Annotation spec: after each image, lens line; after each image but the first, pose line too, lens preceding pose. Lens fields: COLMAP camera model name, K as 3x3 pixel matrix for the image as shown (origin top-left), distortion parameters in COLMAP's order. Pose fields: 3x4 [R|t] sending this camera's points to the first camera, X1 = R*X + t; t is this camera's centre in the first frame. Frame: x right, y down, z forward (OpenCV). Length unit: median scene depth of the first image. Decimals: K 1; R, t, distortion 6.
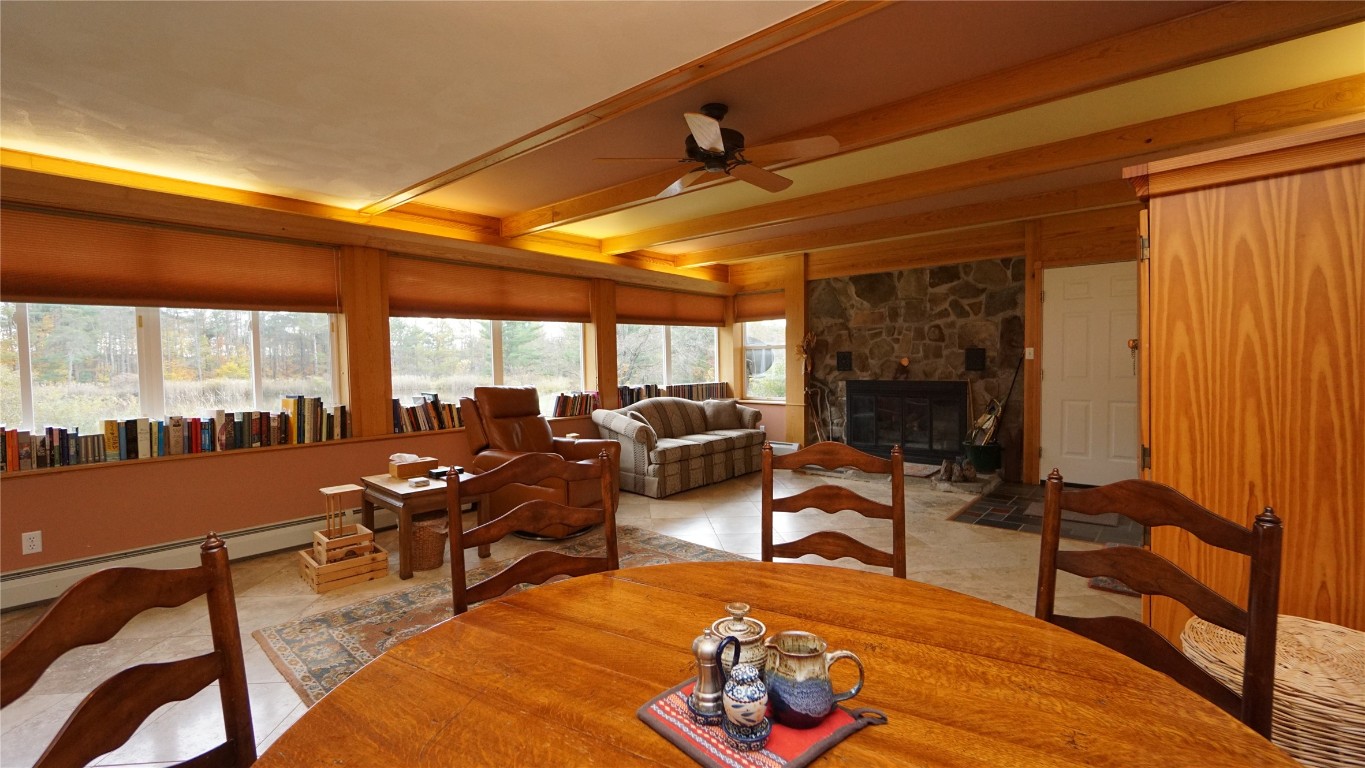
lens RADIAL K [[594.5, 0, 682.5], [0, 594.5, 384.0], [0, 0, 1]] dist [-0.000747, 0.000191]
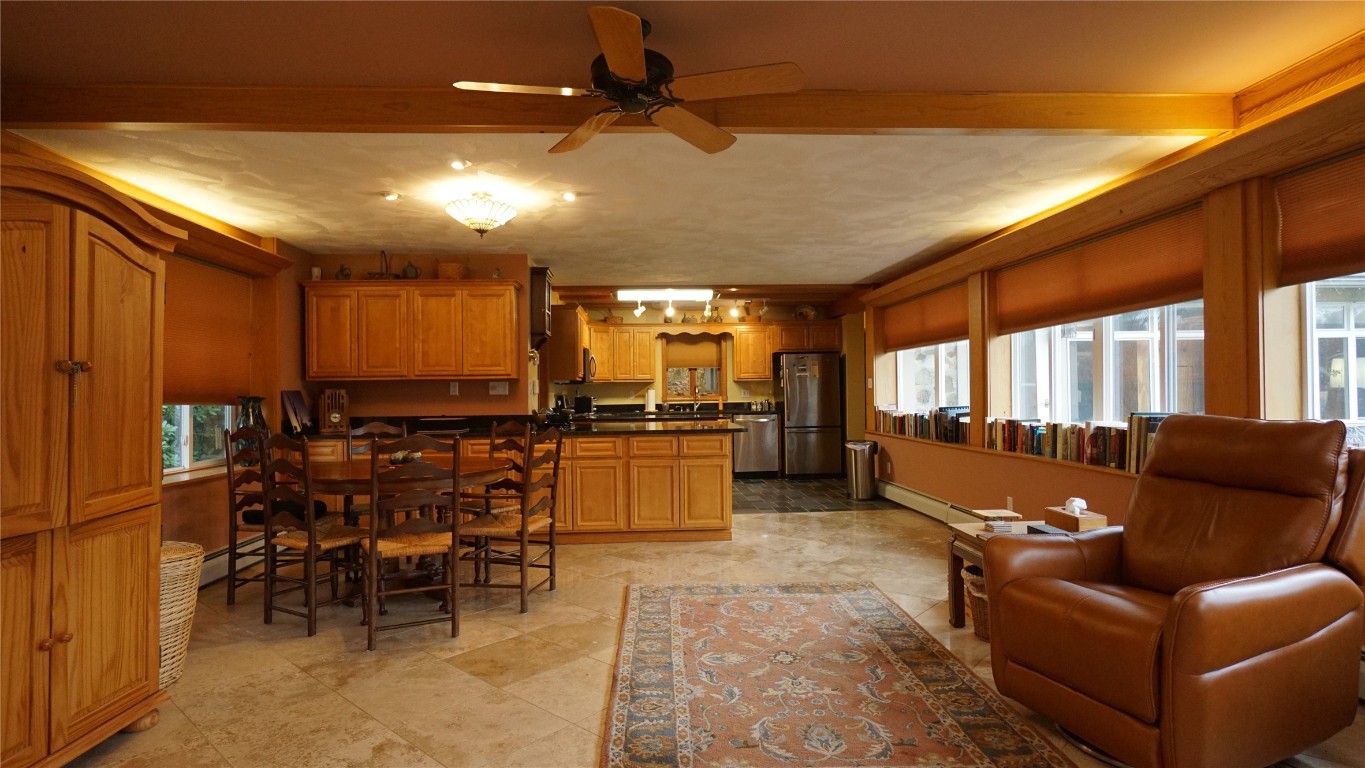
lens RADIAL K [[707.8, 0, 682.5], [0, 707.8, 384.0], [0, 0, 1]] dist [0.002686, 0.000232]
pose [[-0.721740, 0.009498, -0.692099, 0.307455], [-0.008173, 0.999719, 0.022243, -0.023680], [0.692116, 0.021710, -0.721460, 0.857703]]
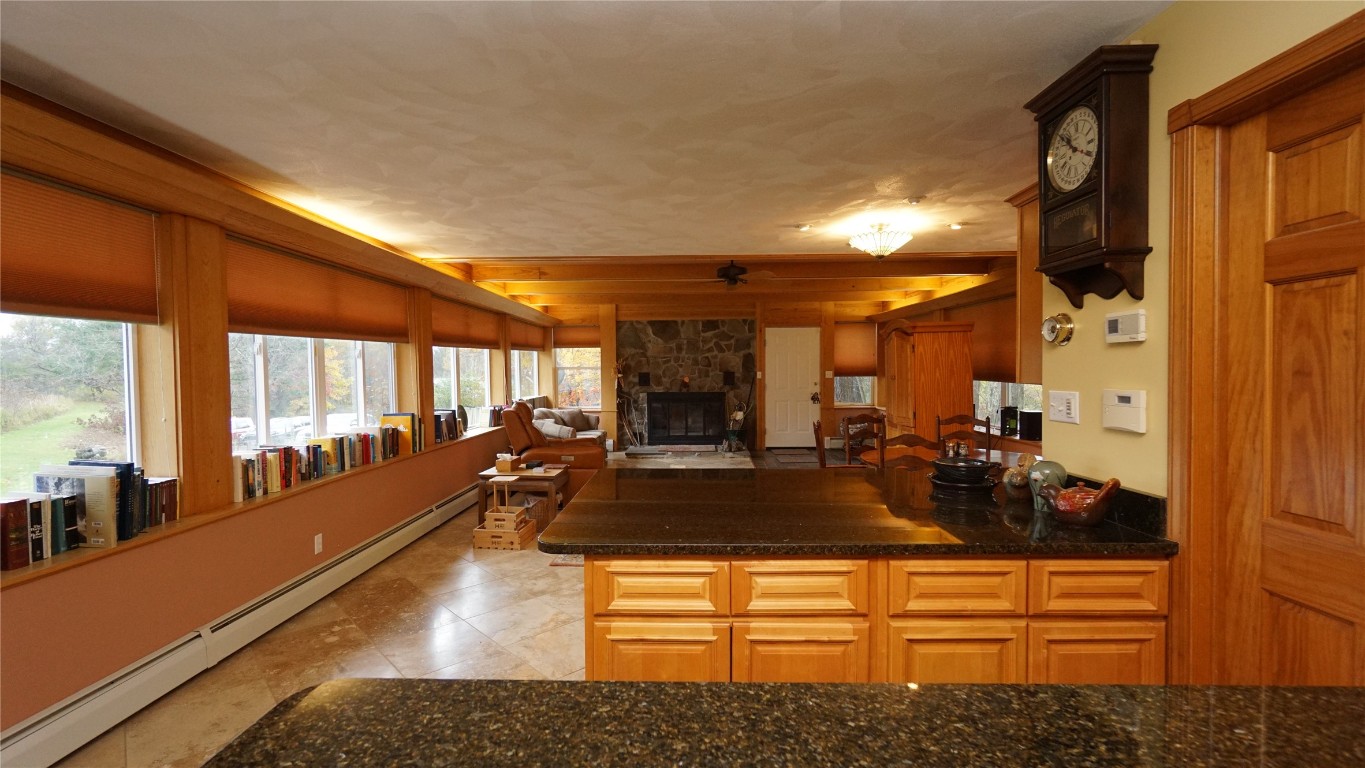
lens RADIAL K [[594.5, 0, 682.5], [0, 594.5, 384.0], [0, 0, 1]] dist [-0.000747, 0.000191]
pose [[0.769038, -0.009312, 0.639136, -0.667289], [0.021795, 0.999694, -0.011659, -0.009391], [-0.638832, 0.022896, 0.769006, -0.186807]]
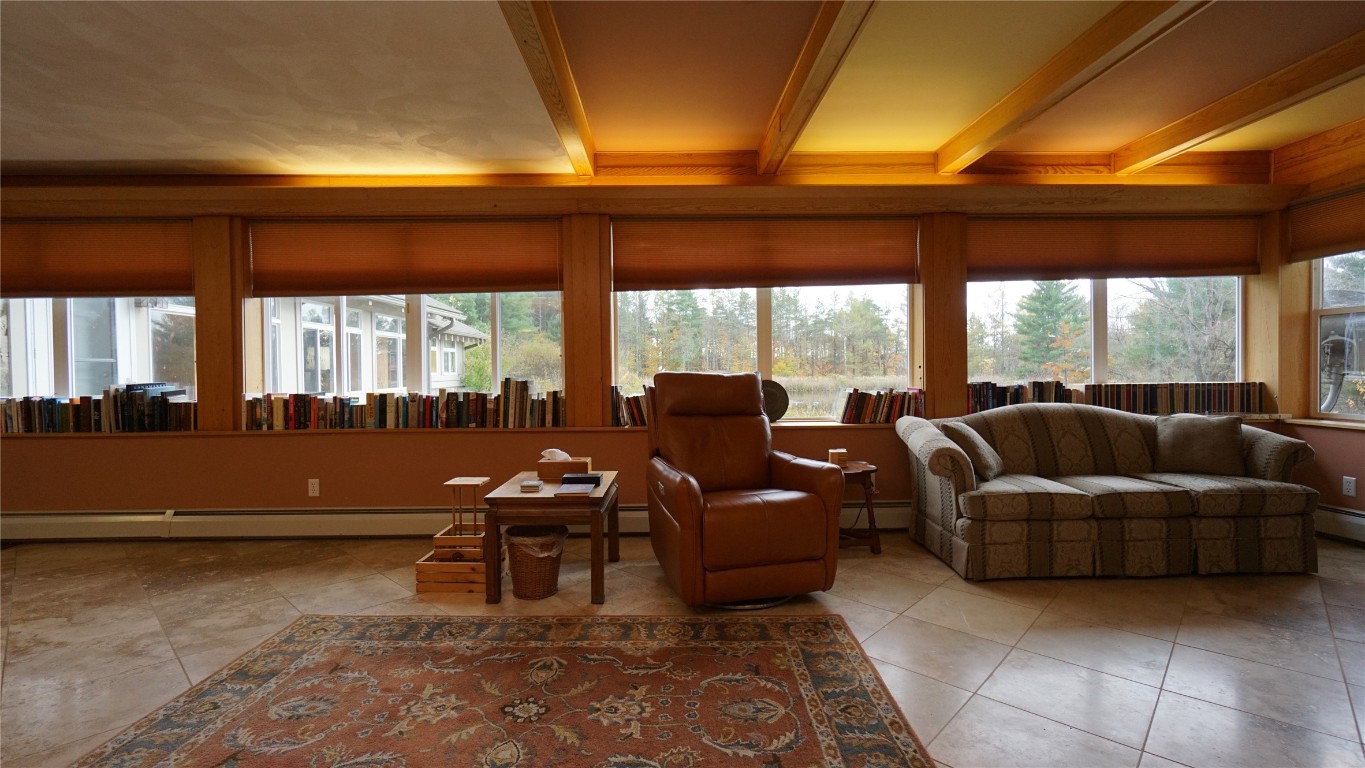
lens RADIAL K [[615.0, 0, 669.6], [0, 615.0, 384.5], [0, 0, 1]] dist [-0.003258, 0.000219]
pose [[0.656201, 0.024978, -0.754172, 0.188158], [-0.025803, 0.999610, 0.010656, 0.008831], [0.754145, 0.012467, 0.656590, 0.369339]]
